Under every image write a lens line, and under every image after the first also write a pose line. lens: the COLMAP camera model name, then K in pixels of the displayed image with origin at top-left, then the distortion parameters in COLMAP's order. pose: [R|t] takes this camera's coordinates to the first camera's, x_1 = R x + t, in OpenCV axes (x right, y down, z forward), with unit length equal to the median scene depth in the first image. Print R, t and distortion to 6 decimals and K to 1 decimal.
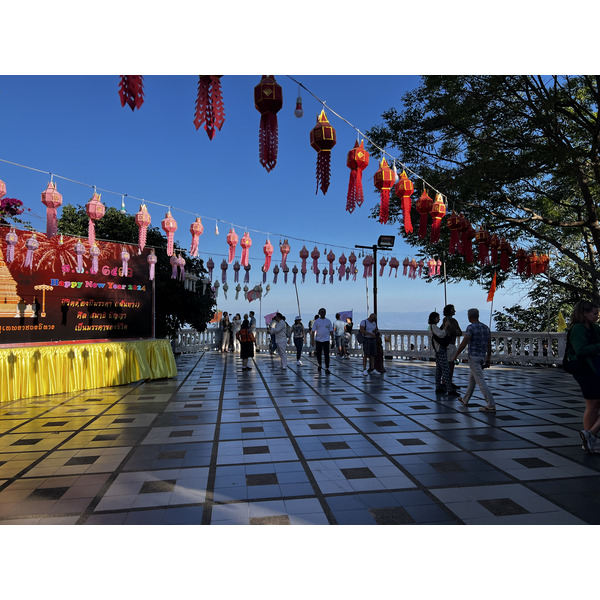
lens RADIAL K [[443.4, 0, 303.2], [0, 443.4, 301.4], [0, 0, 1]] dist [0.027798, -0.009626]
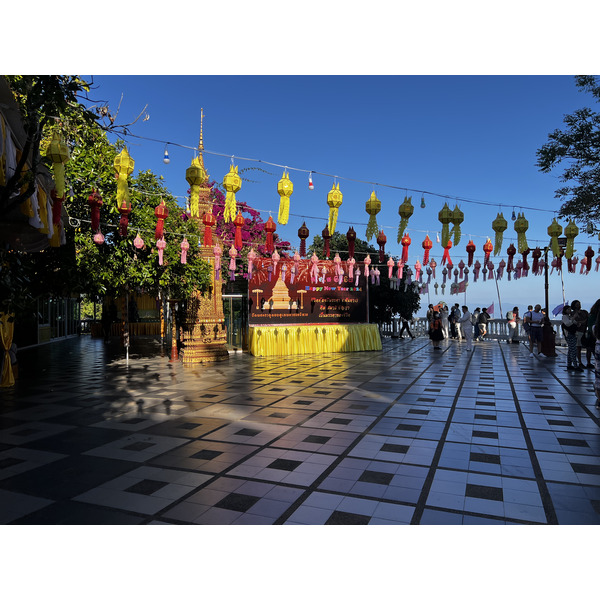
lens RADIAL K [[443.4, 0, 303.2], [0, 443.4, 301.4], [0, 0, 1]] dist [0.027798, -0.009626]
pose [[0.849910, -0.006286, -0.526891, 0.273393], [0.016863, 0.999741, 0.015275, -0.016112], [0.526659, -0.021868, 0.849796, -0.378302]]
